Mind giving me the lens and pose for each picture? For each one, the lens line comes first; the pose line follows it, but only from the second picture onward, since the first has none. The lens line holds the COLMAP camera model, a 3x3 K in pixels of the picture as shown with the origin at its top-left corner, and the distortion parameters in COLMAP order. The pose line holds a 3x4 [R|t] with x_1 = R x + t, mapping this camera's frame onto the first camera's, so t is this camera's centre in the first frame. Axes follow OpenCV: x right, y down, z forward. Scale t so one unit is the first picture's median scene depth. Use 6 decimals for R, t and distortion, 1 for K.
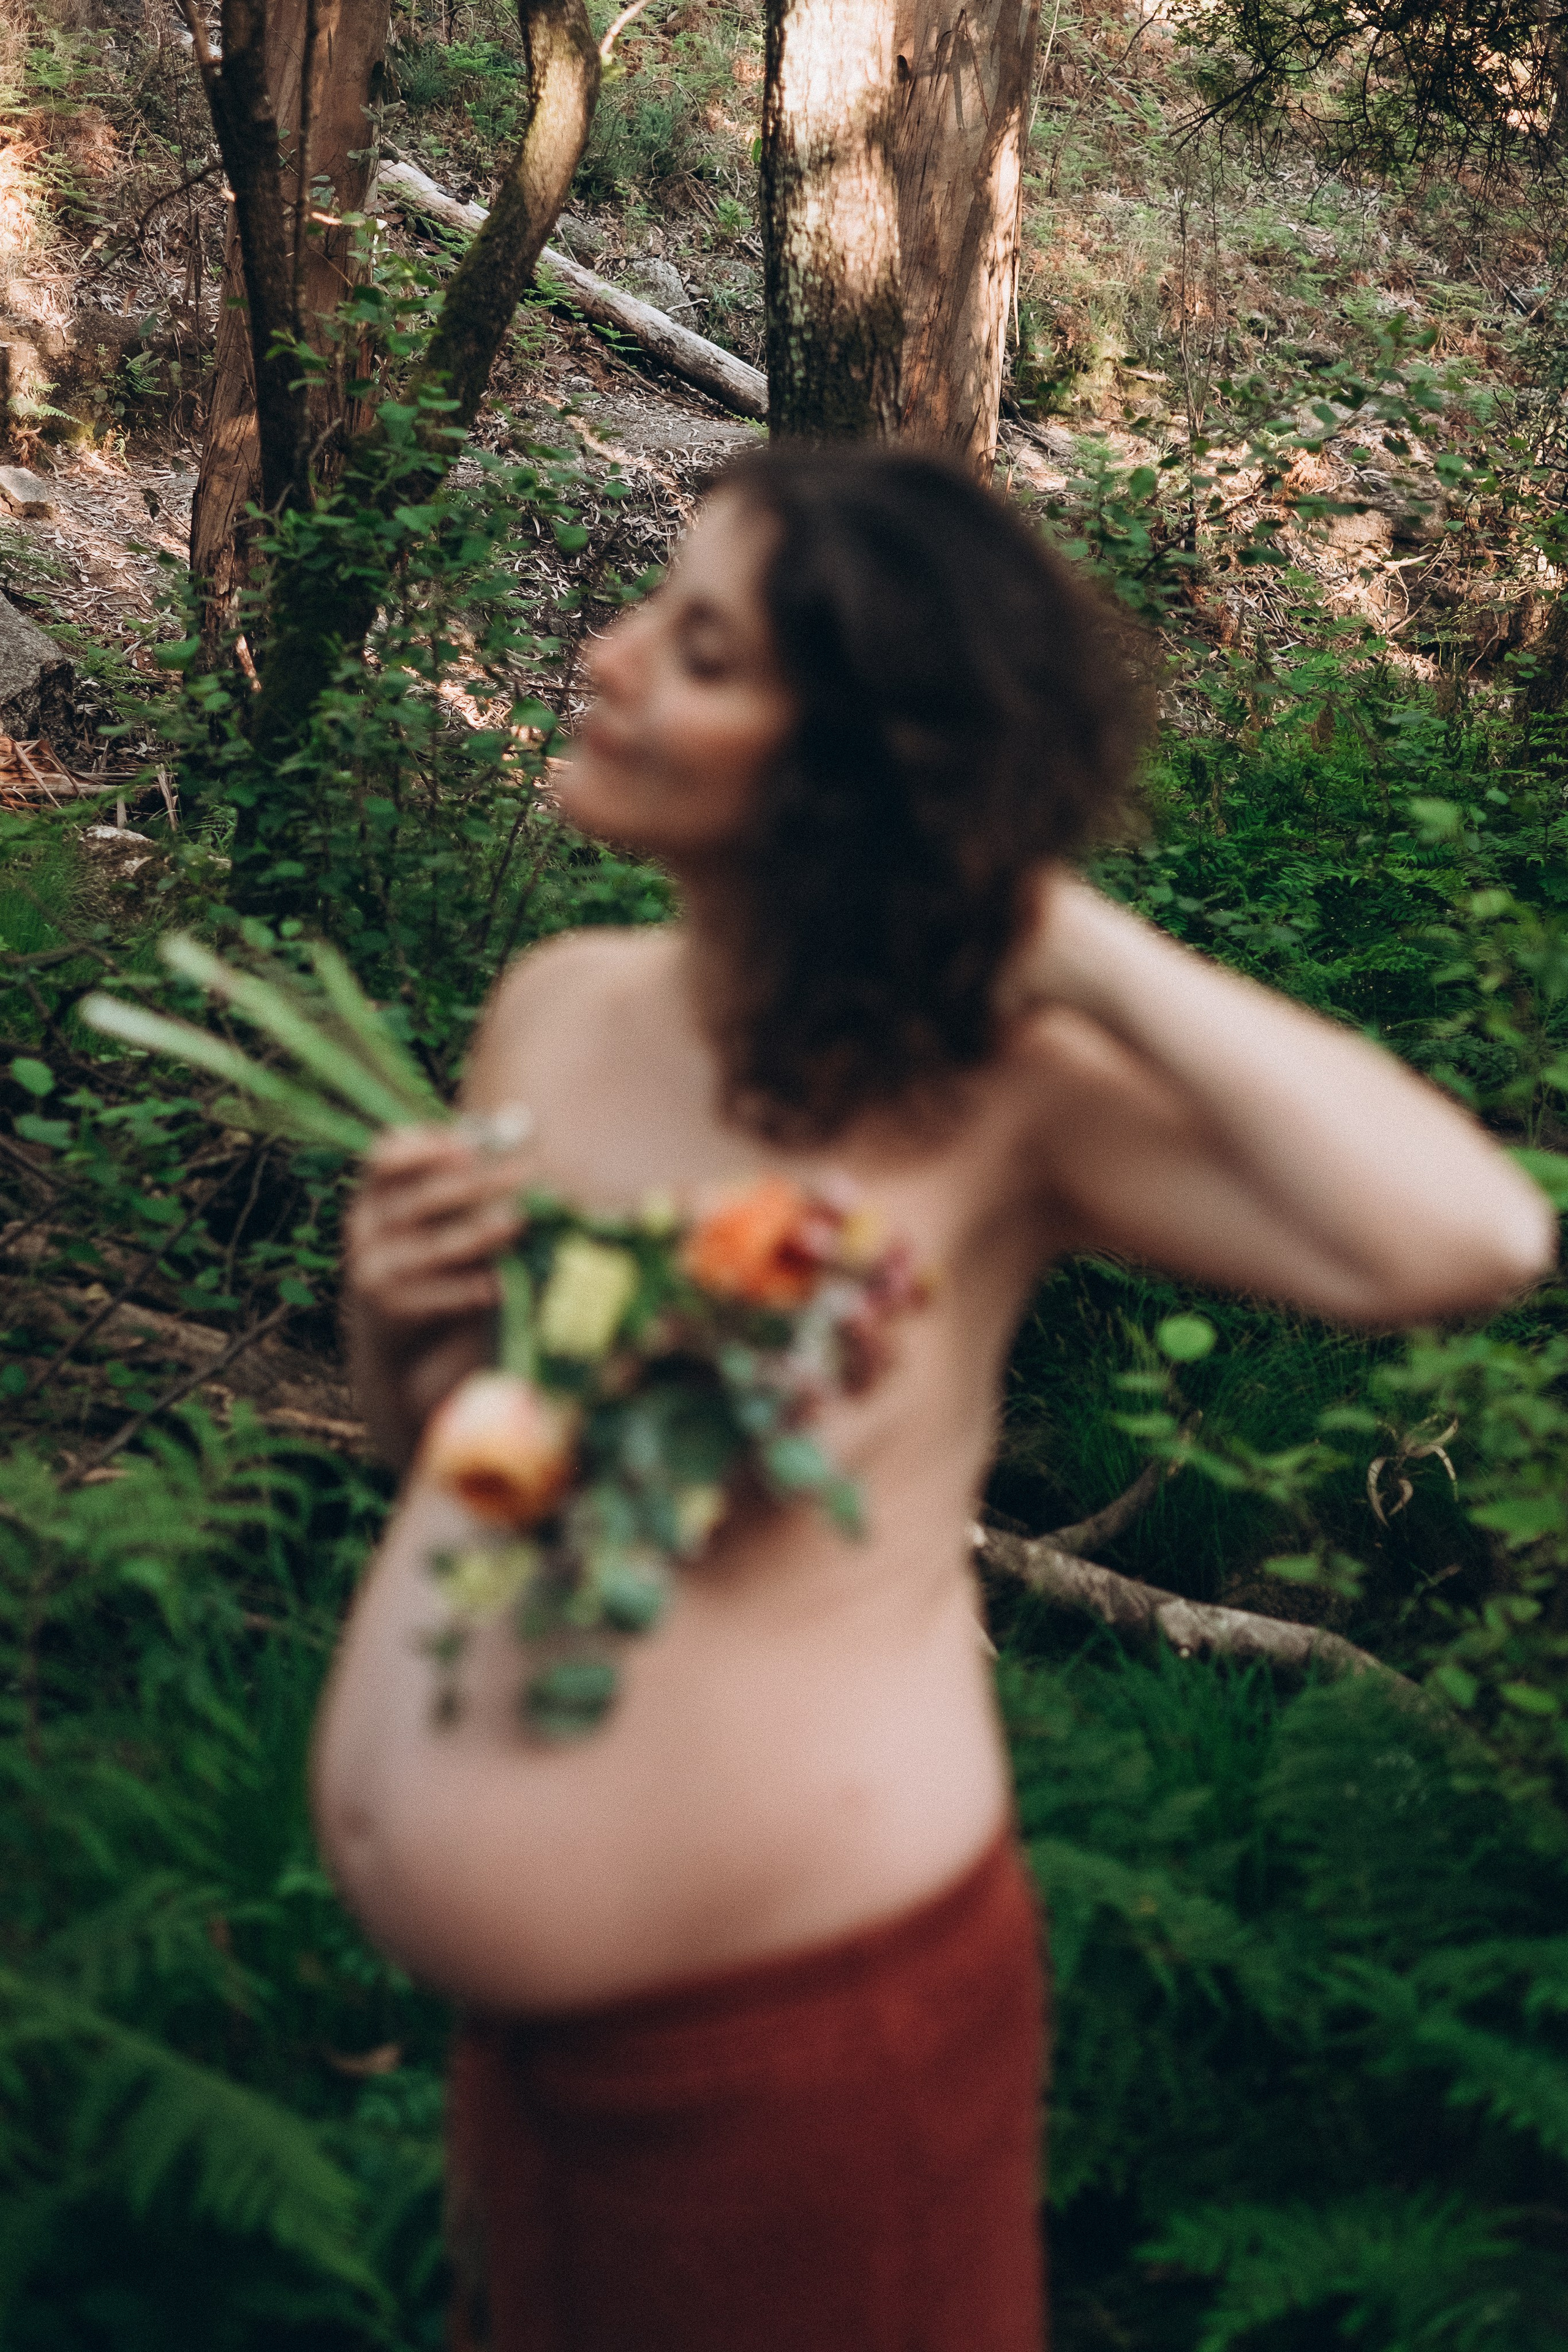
lens RADIAL K [[3565.5, 0, 785.3], [0, 3565.5, 1112.4], [0, 0, 1]] dist [0.022193, -0.694468]
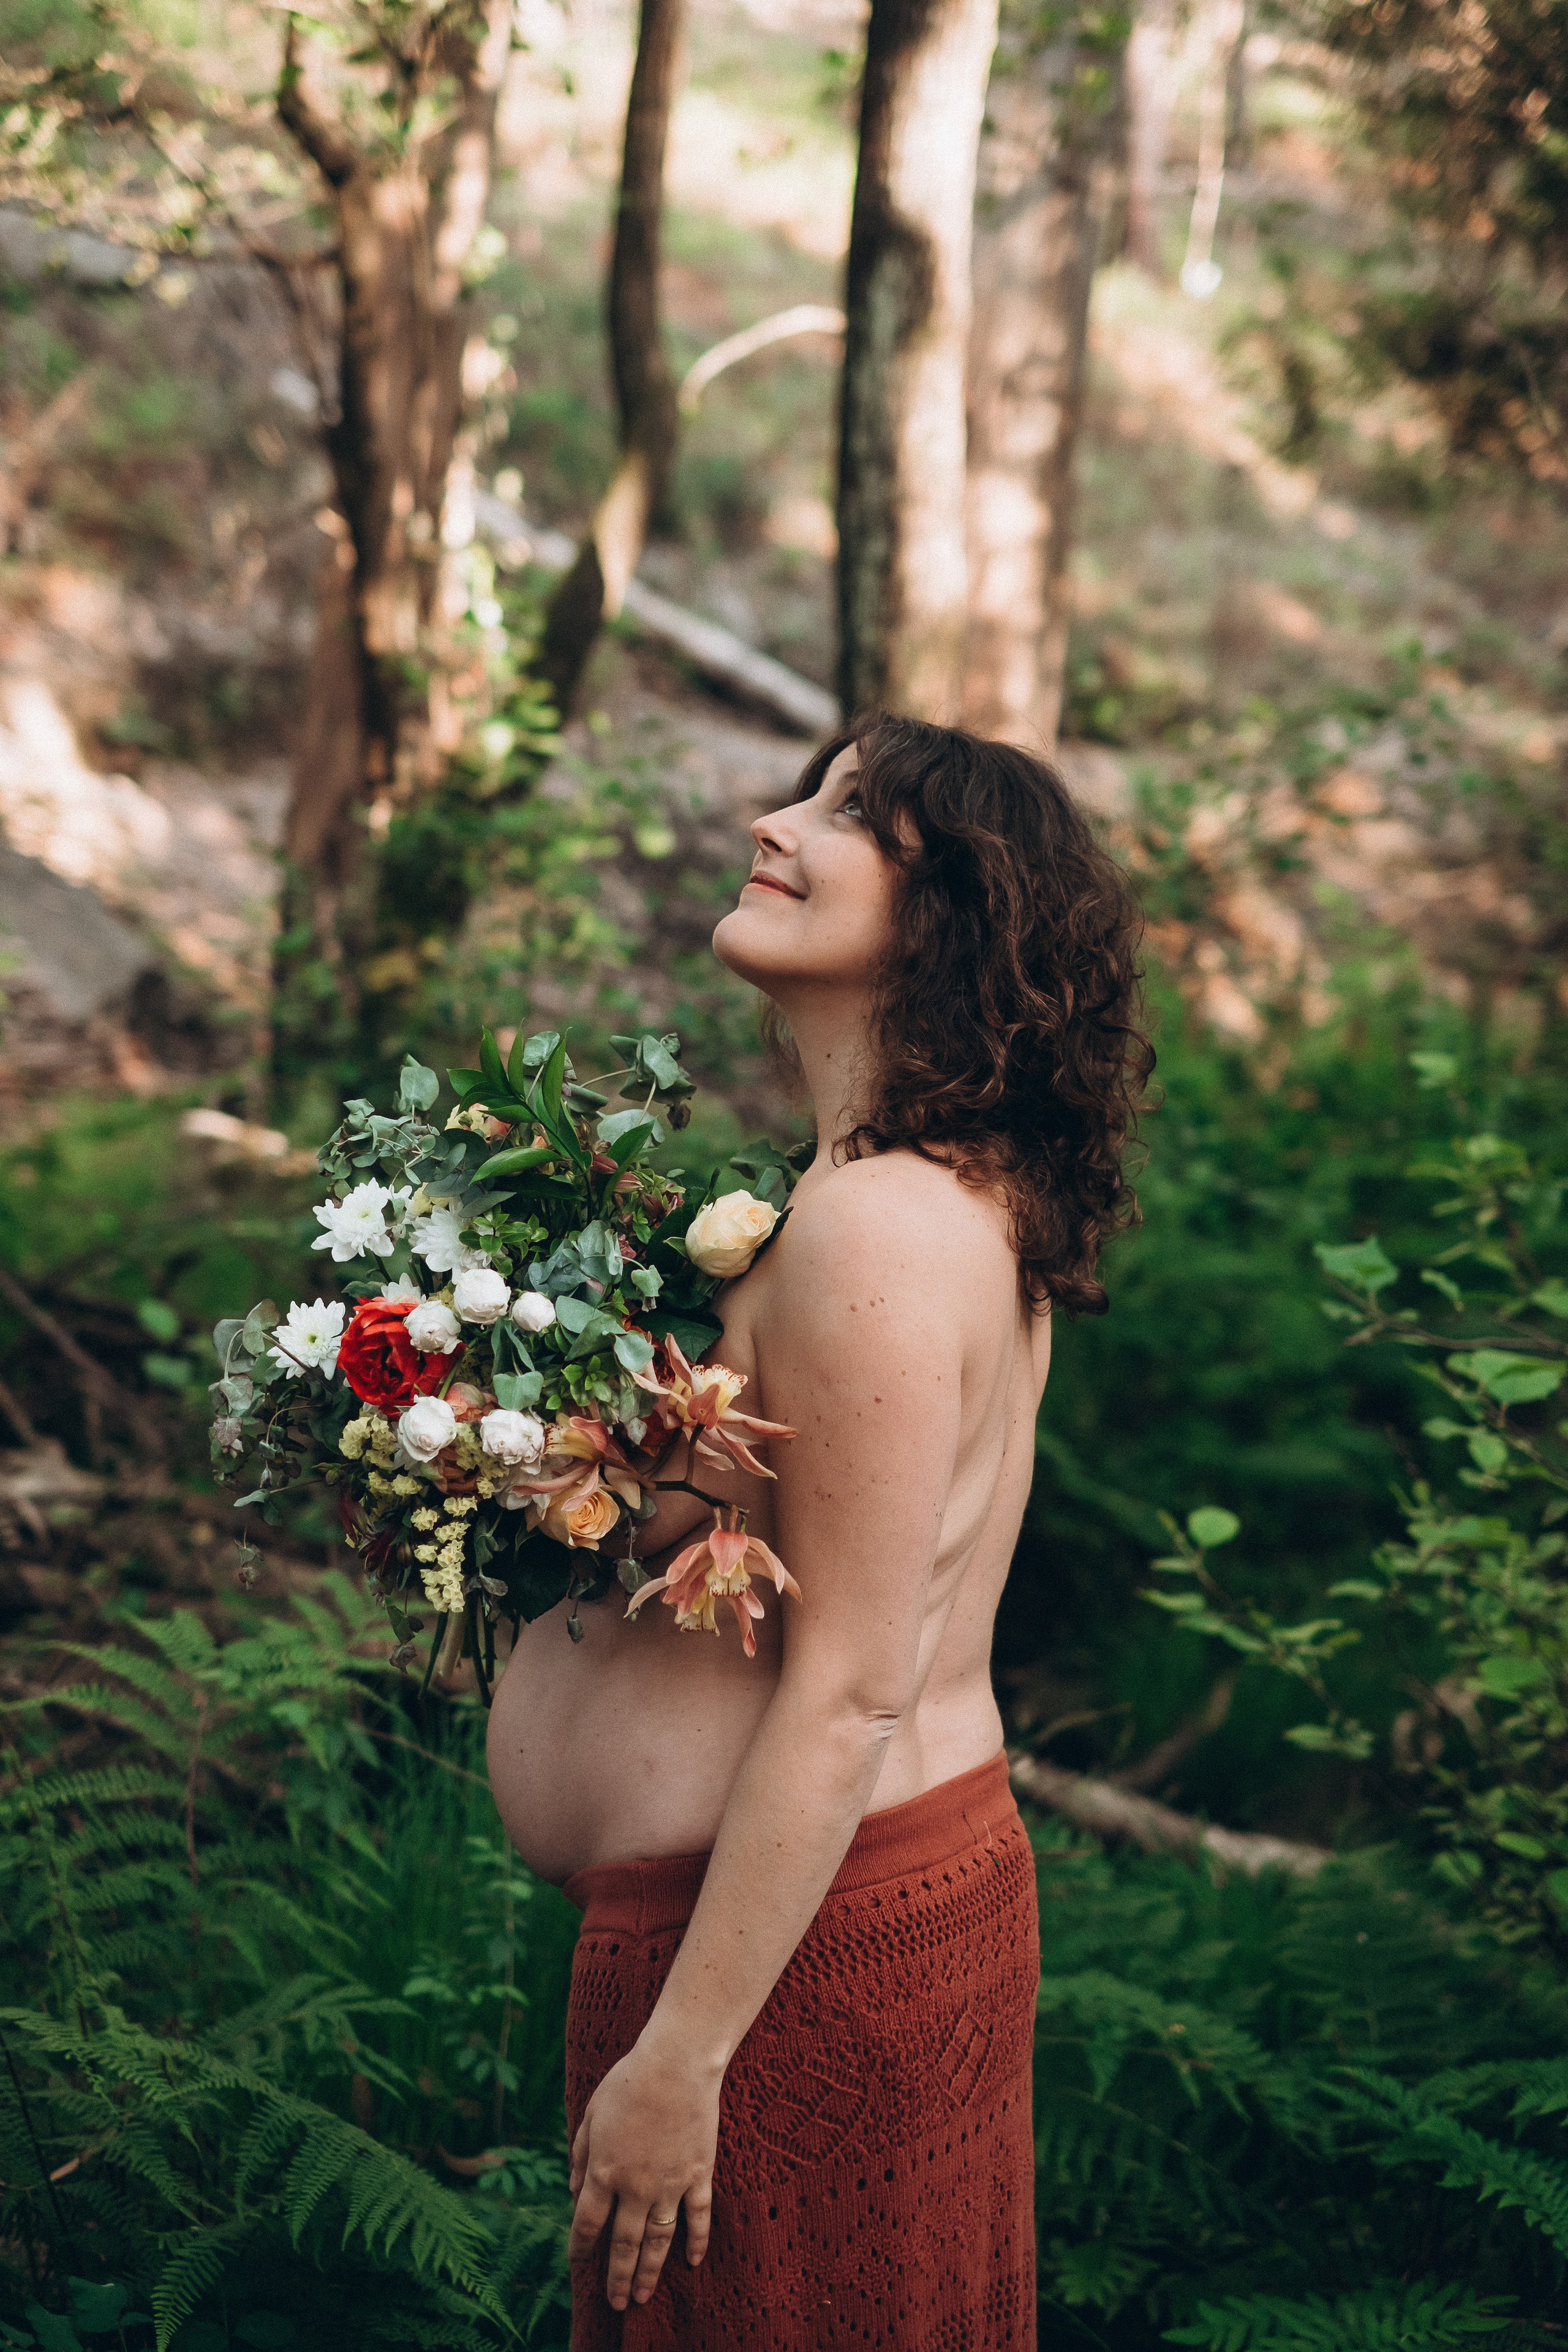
lens RADIAL K [[3565.5, 0, 785.3], [0, 3565.5, 1112.4], [0, 0, 1]] dist [0.022193, -0.694468]
pose [[0.999883, 0.007563, -0.013319, -0.008899], [-0.008756, 0.995731, -0.091886, 0.039826], [0.012567, 0.091992, 0.995680, -0.138484]]
